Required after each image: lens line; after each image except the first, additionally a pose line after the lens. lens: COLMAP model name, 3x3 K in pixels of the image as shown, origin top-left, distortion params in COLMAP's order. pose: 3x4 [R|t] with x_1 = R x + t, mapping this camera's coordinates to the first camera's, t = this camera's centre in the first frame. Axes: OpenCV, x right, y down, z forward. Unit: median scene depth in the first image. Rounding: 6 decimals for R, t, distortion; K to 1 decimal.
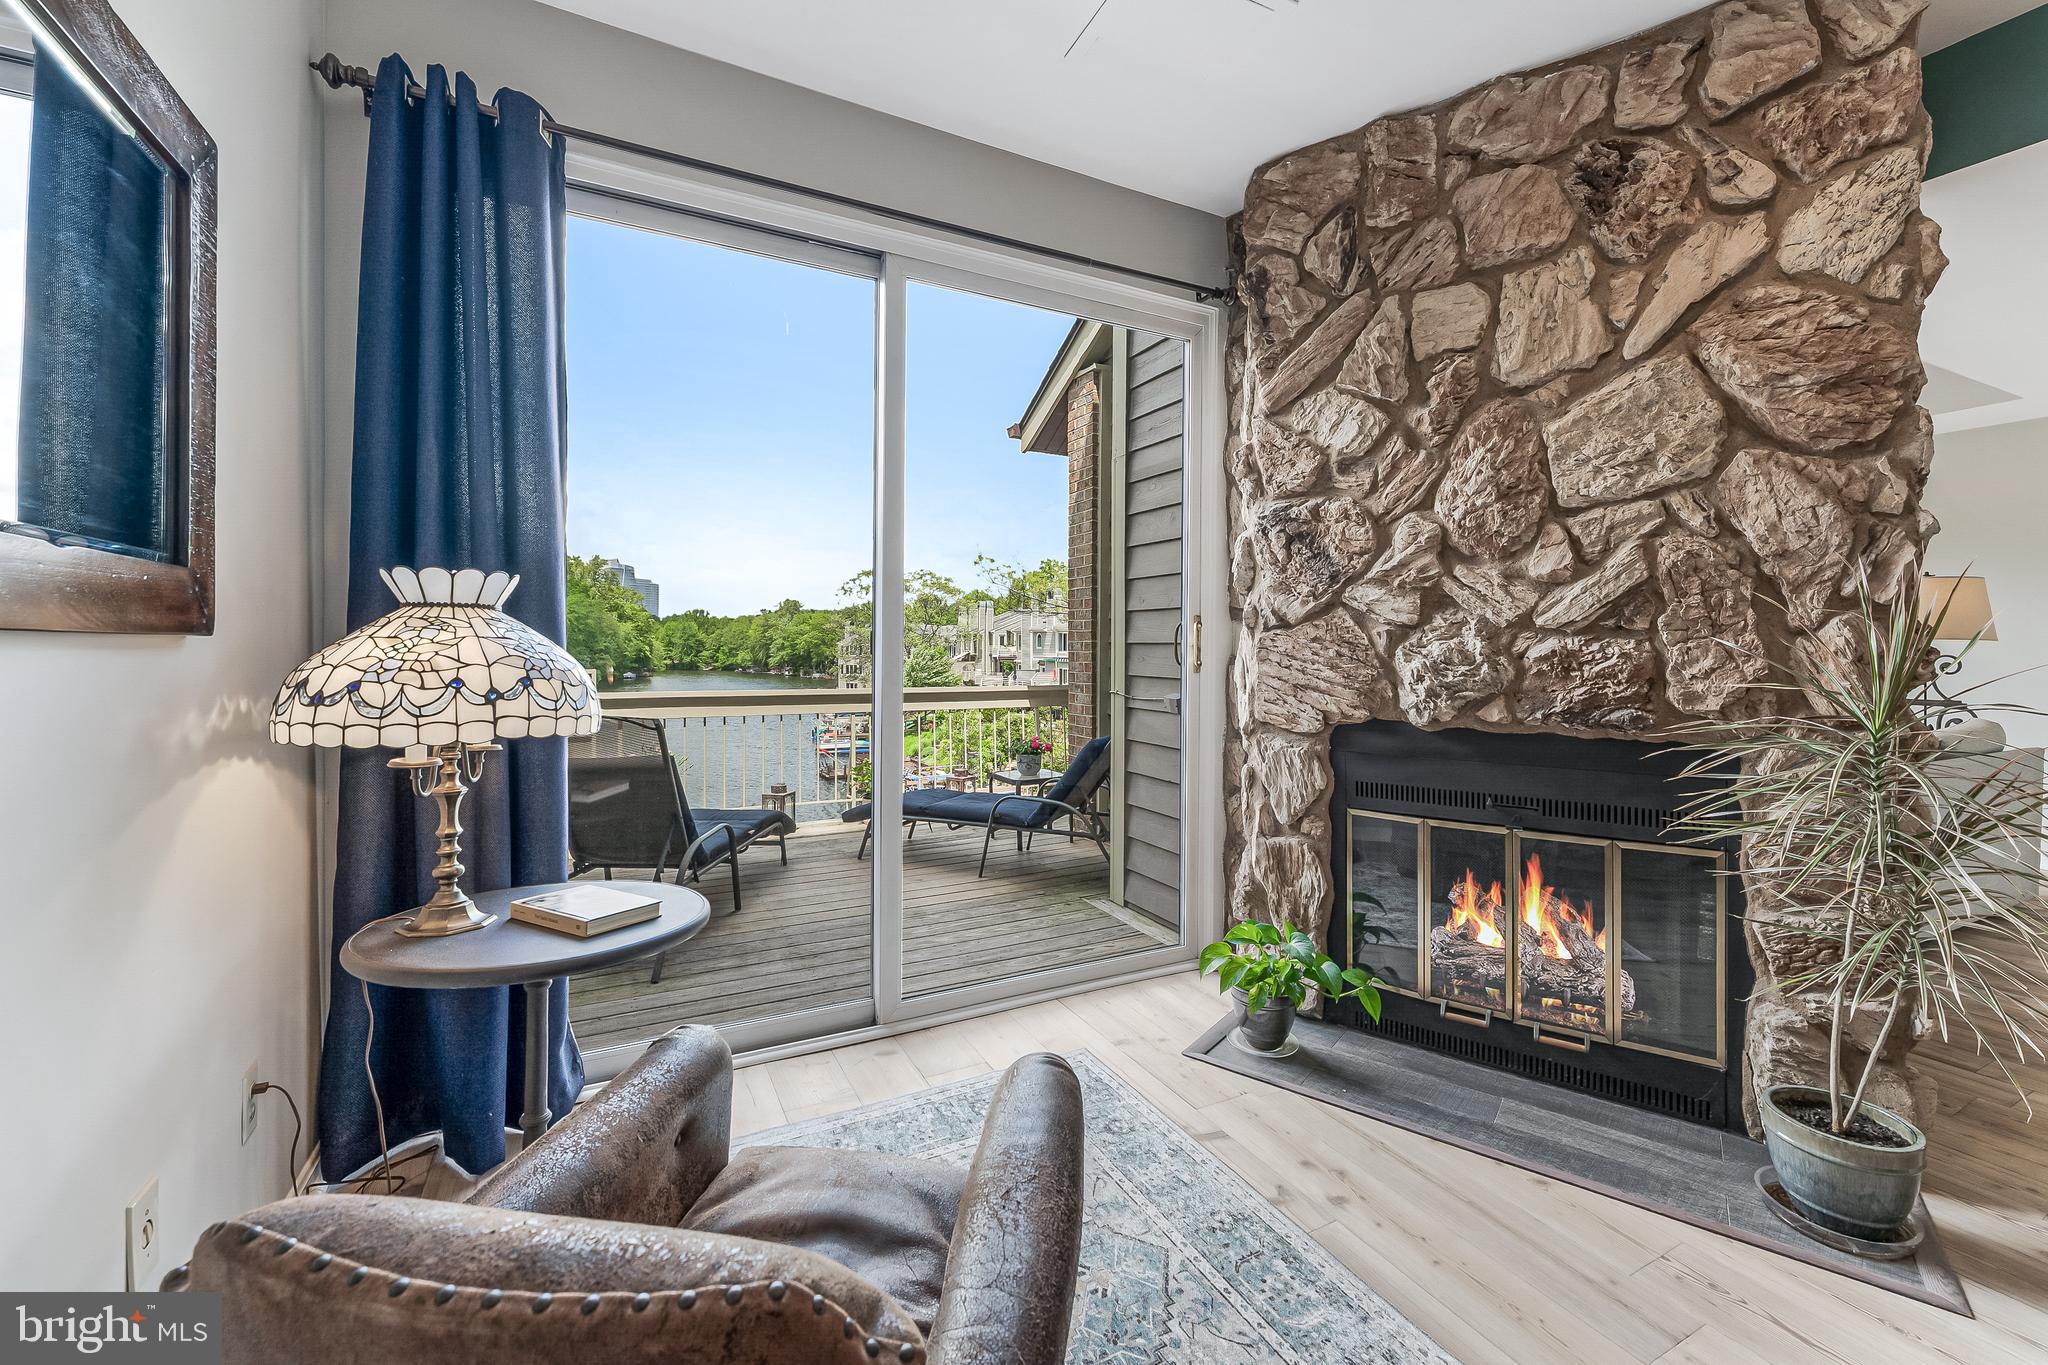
lens RADIAL K [[827.9, 0, 1023.4], [0, 827.9, 651.2], [0, 0, 1]] dist [0.000853, -0.000099]
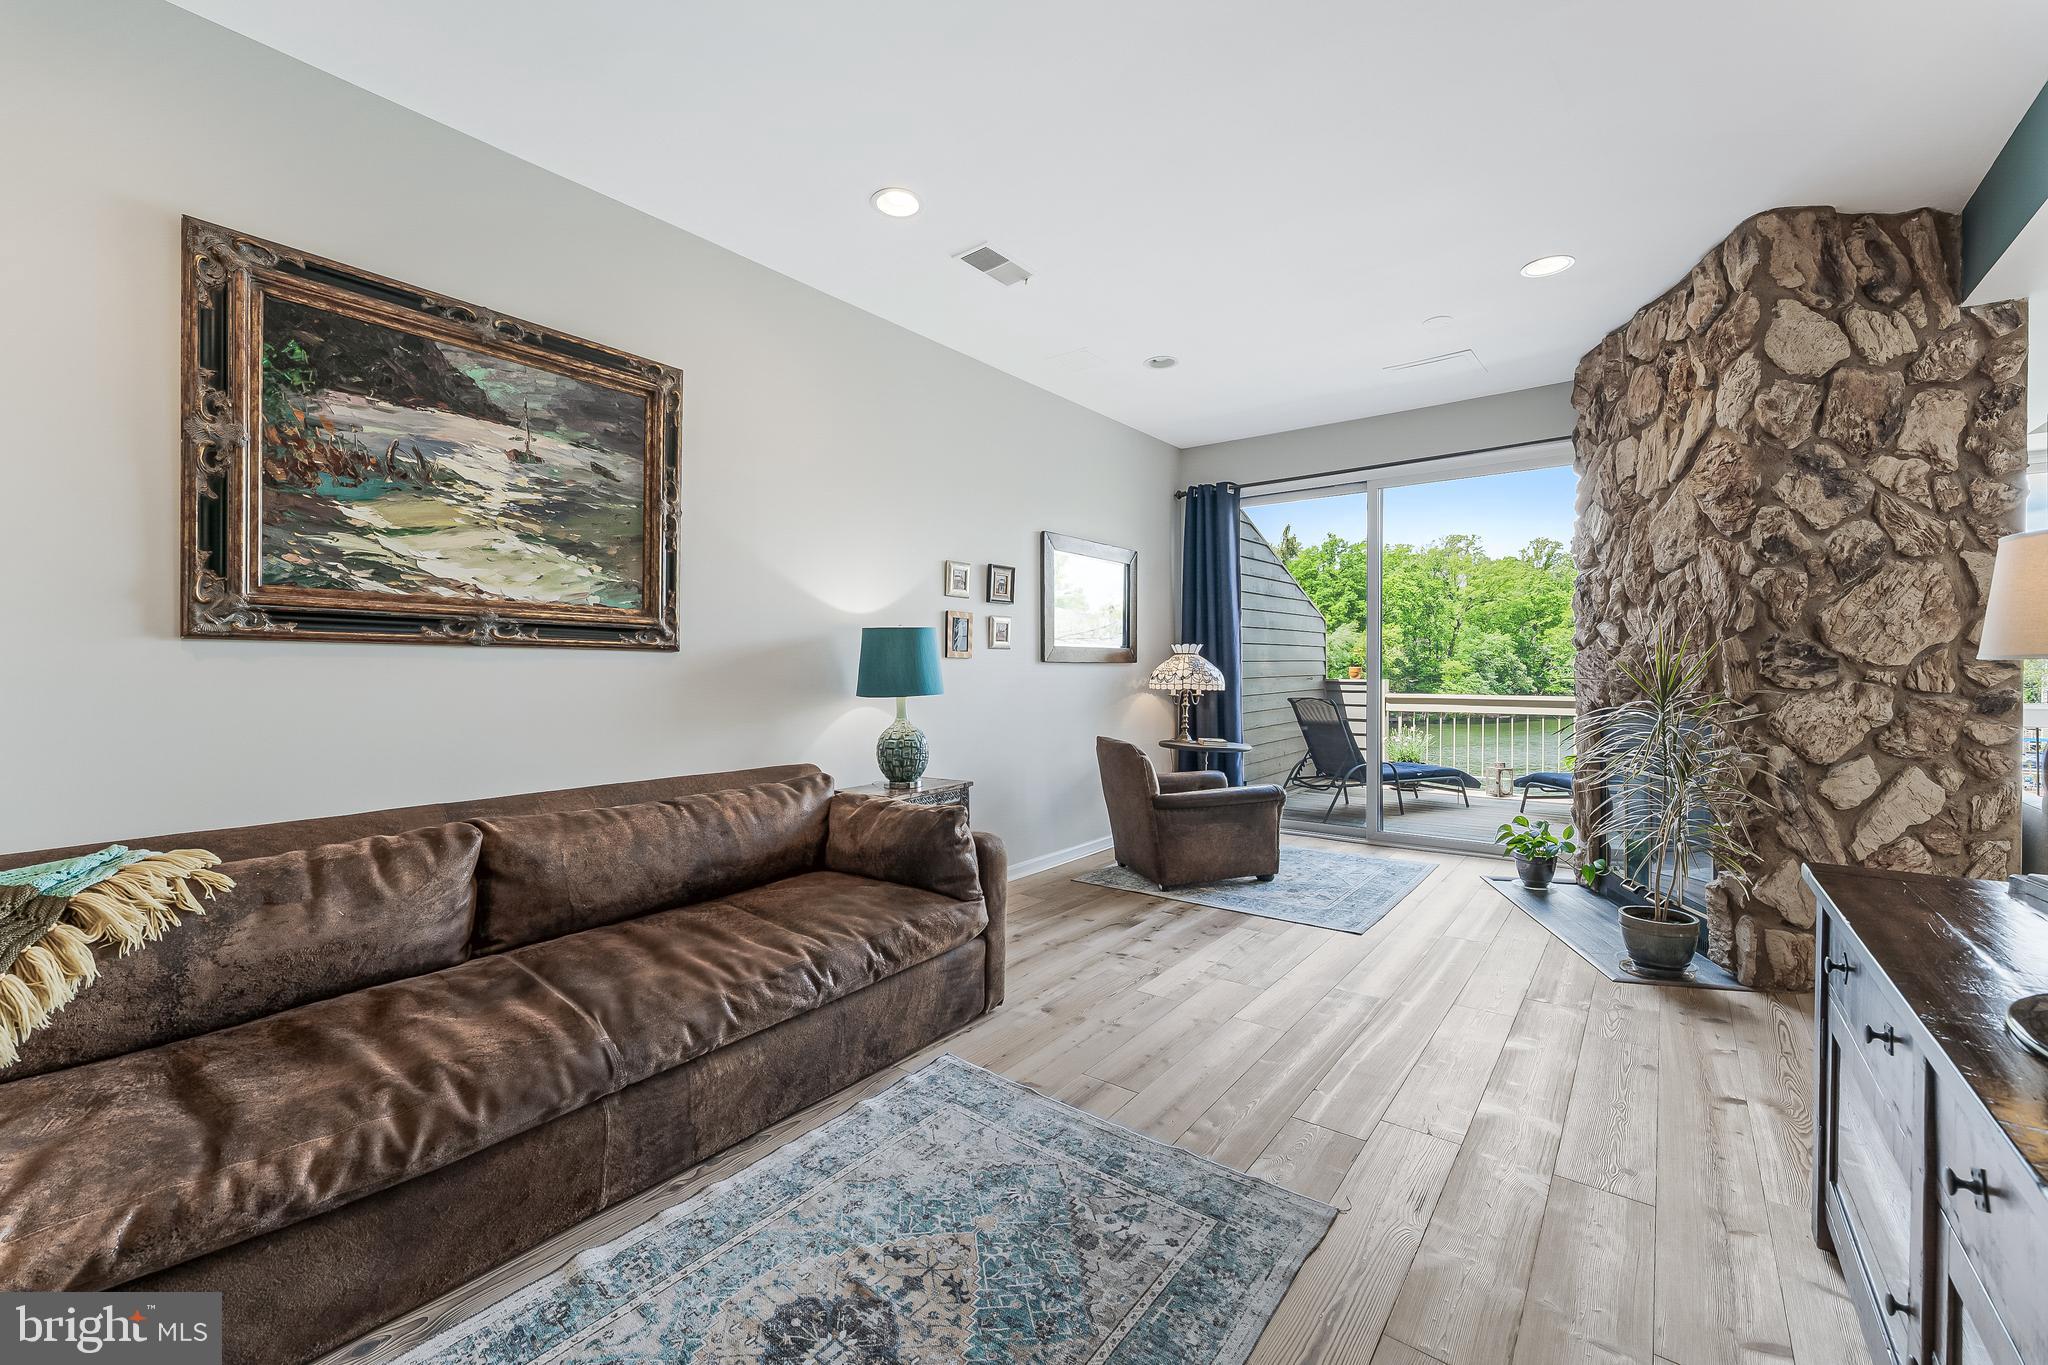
lens RADIAL K [[827.9, 0, 1028.6], [0, 827.9, 677.0], [0, 0, 1]] dist [0.000853, -0.000099]
pose [[0.427186, 0.003636, -0.904157, 1.550704], [0.001505, 0.999988, 0.004732, 0.019227], [0.904163, -0.003382, 0.427175, -0.788205]]
